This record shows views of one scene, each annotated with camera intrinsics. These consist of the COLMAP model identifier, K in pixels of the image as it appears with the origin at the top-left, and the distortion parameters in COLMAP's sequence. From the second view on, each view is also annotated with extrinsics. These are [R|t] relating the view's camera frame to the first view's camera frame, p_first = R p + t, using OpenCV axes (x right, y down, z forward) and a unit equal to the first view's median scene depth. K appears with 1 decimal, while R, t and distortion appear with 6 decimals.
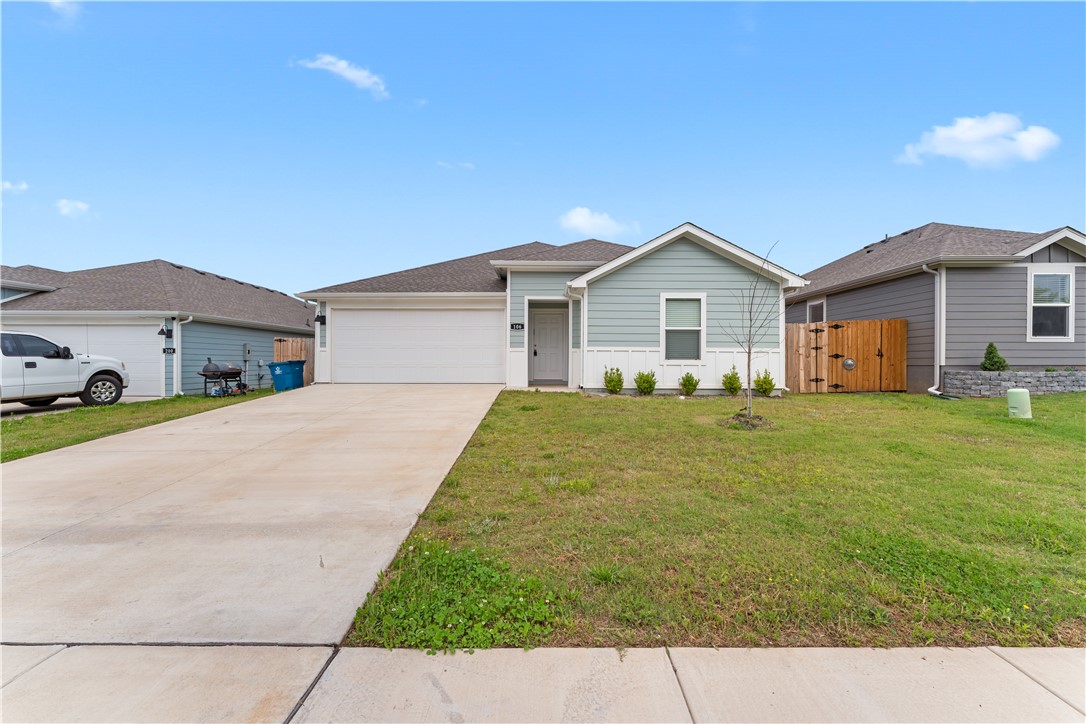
lens RADIAL K [[440.1, 0, 539.6], [0, 440.1, 361.6], [0, 0, 1]] dist [-0.000819, -0.000211]
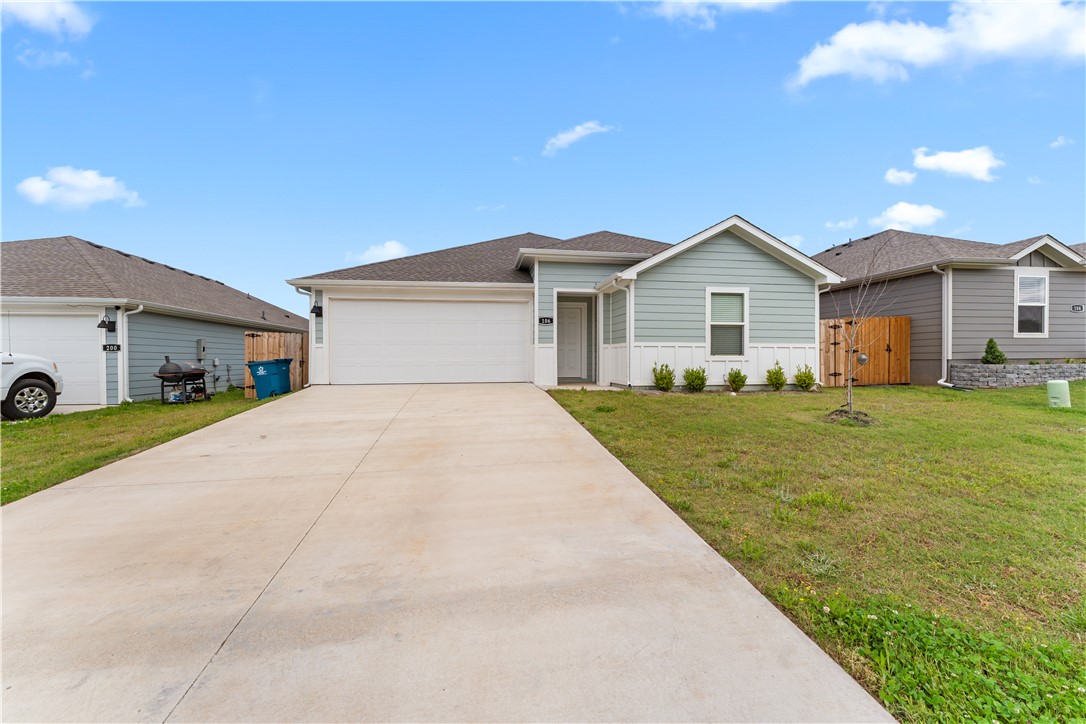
lens RADIAL K [[440.1, 0, 539.6], [0, 440.1, 361.6], [0, 0, 1]] dist [-0.000819, -0.000211]
pose [[0.987138, -0.007343, 0.159701, -0.227691], [0.006278, 0.999955, 0.007175, 0.000001], [-0.159747, -0.006081, 0.987139, 0.090696]]
